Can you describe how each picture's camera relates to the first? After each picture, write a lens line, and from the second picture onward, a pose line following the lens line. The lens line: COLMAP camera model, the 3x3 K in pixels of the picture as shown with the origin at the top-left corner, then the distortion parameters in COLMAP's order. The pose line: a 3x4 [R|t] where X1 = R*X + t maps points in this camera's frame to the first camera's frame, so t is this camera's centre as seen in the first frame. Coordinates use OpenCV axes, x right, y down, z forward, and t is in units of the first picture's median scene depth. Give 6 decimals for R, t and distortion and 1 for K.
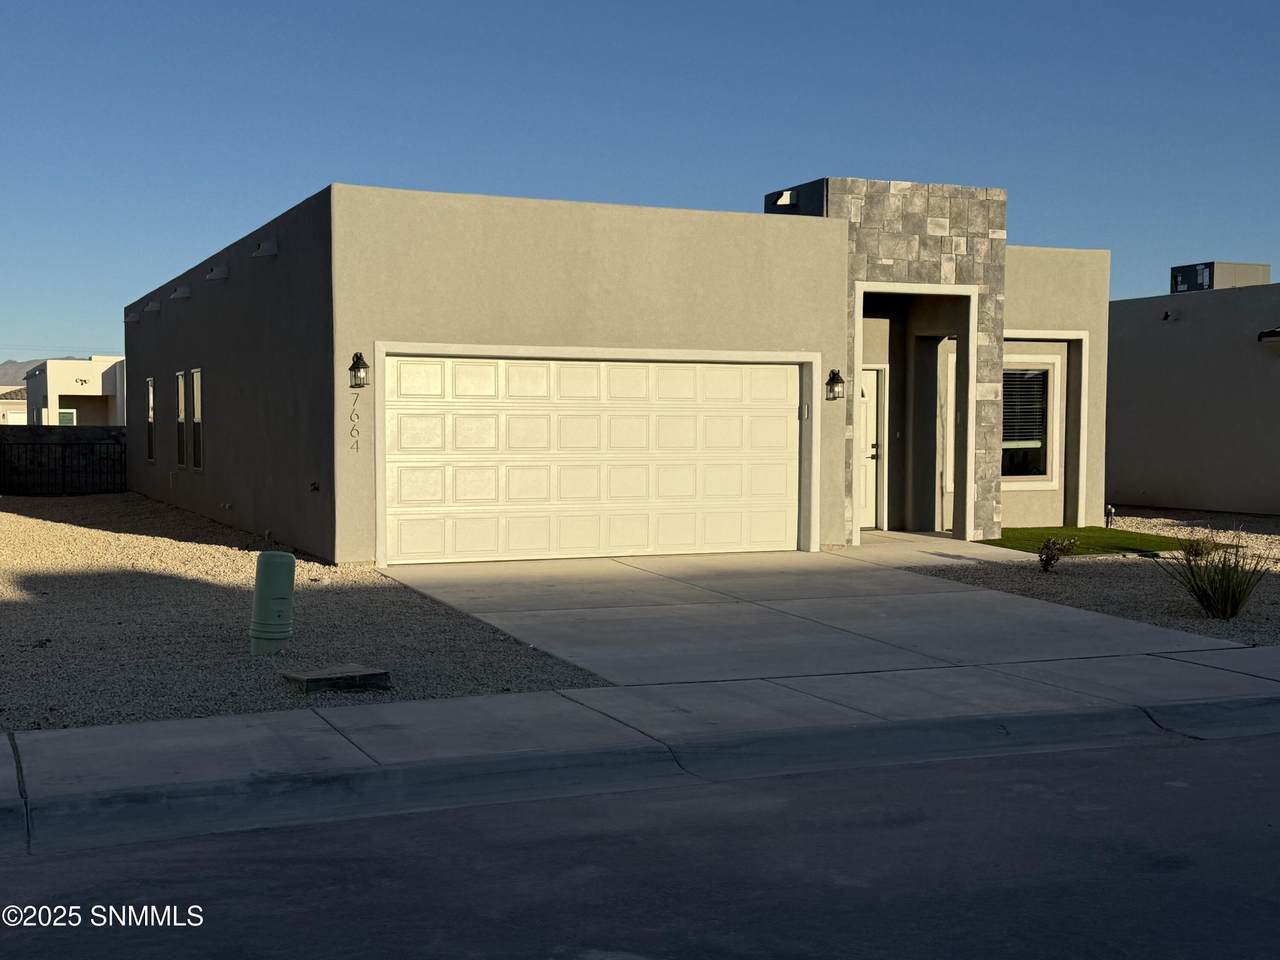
lens RADIAL K [[1558.1, 0, 639.6], [0, 1558.1, 483.2], [0, 0, 1]] dist [0.162468, 0.000000]
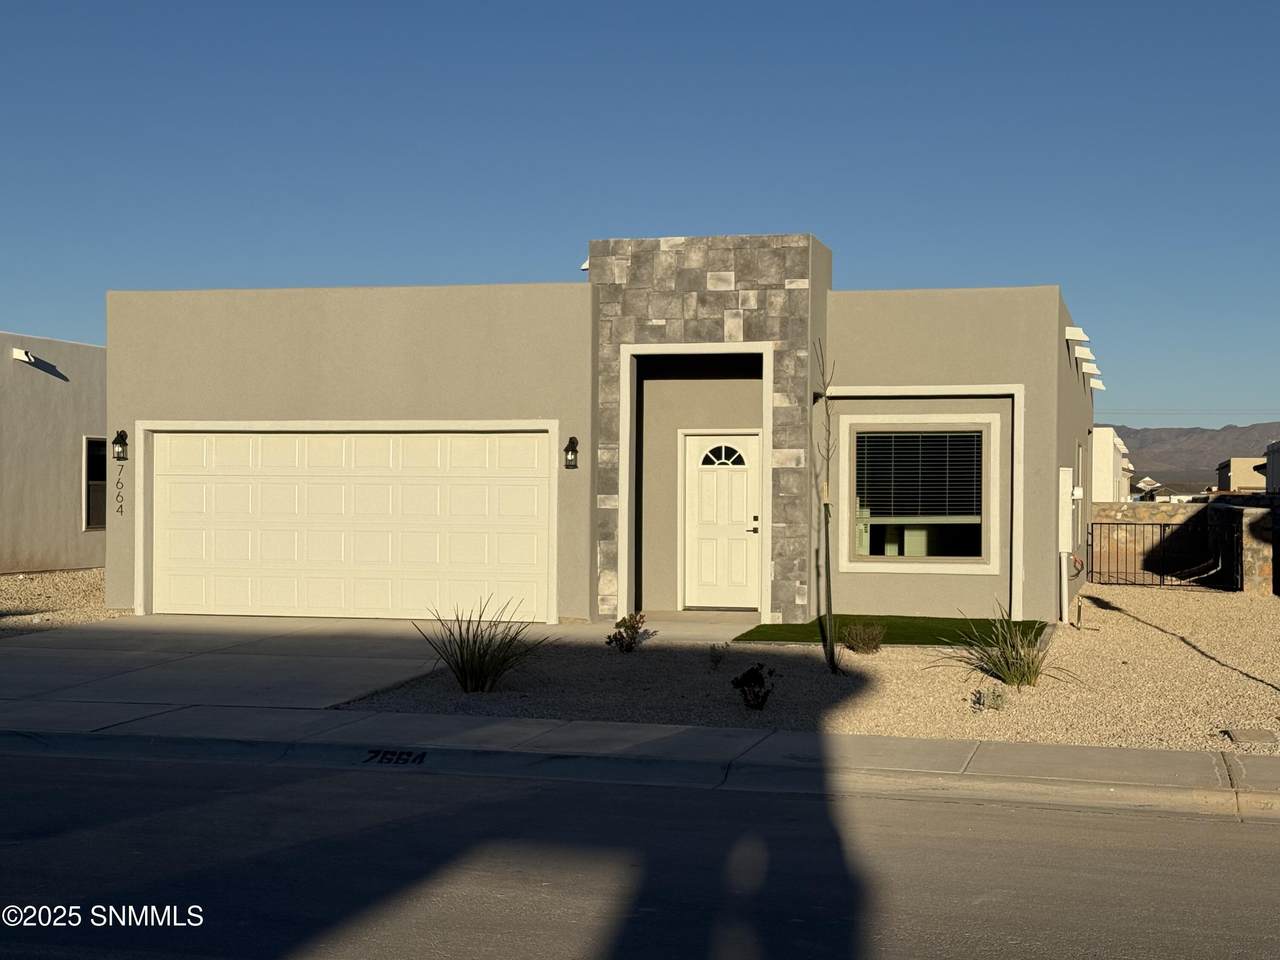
lens RADIAL K [[1911.1, 0, 639.6], [0, 1911.1, 479.4], [0, 0, 1]] dist [0.158563, 0.000000]
pose [[0.767142, -0.000642, -0.641477, 0.875436], [-0.029253, 0.998924, -0.035984, -0.004648], [0.640810, 0.046369, 0.766298, 0.112211]]
